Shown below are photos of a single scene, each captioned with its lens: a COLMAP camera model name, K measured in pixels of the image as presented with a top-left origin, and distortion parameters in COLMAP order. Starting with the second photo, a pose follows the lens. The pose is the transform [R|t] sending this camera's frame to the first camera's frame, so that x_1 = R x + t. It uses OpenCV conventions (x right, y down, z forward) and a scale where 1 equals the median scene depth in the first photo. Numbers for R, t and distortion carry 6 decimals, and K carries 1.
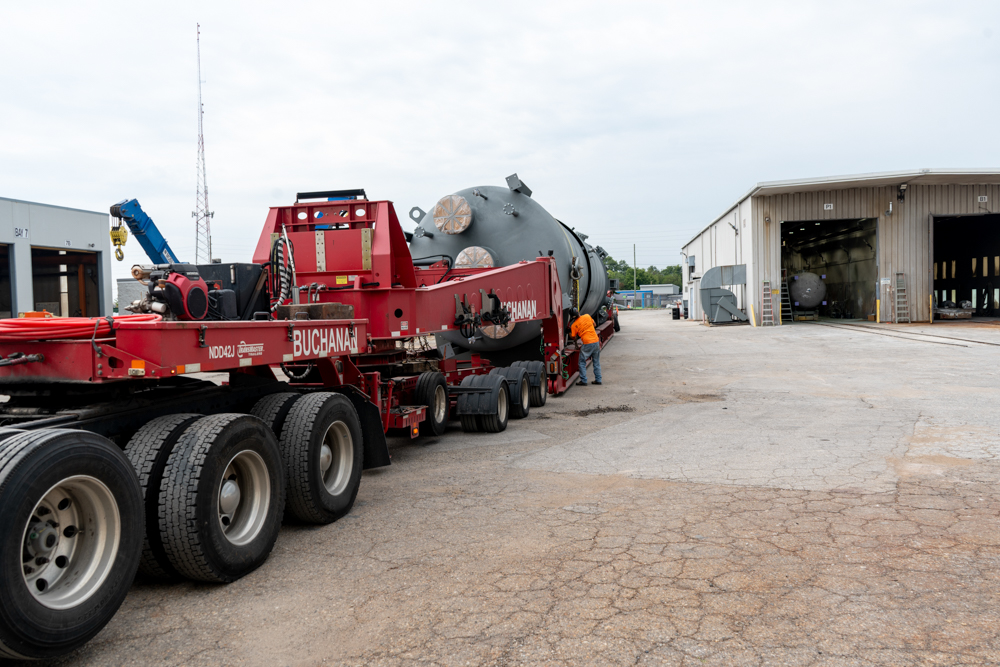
lens RADIAL K [[800.2, 0, 500.9], [0, 800.2, 327.6], [0, 0, 1]] dist [-0.014756, 0.006660]
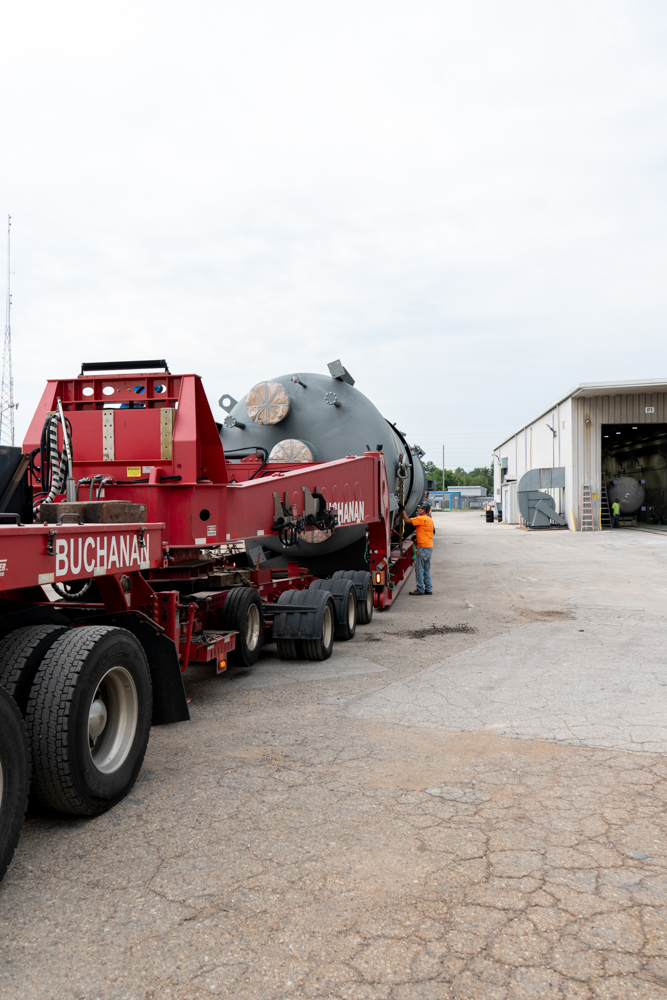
lens RADIAL K [[801.7, 0, 332.1], [0, 801.7, 500.5], [0, 0, 1]] dist [-0.019484, 0.000367]
pose [[0.999309, 0.020223, 0.031191, -0.025080], [-0.019205, 0.999284, -0.032594, -0.008412], [-0.031828, 0.031973, 0.998982, 0.188587]]
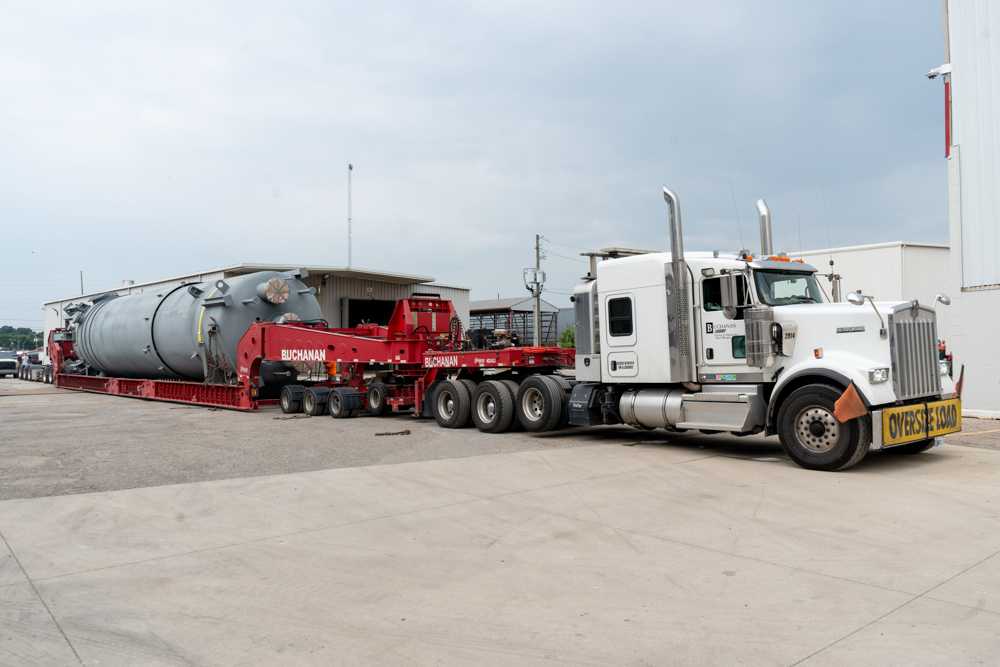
lens RADIAL K [[801.7, 0, 497.6], [0, 801.7, 327.2], [0, 0, 1]] dist [-0.019484, 0.000367]
pose [[0.634028, 0.046803, 0.771892, -1.727575], [0.013638, 0.997335, -0.071675, 0.075351], [-0.773189, 0.055972, 0.631700, -0.497820]]
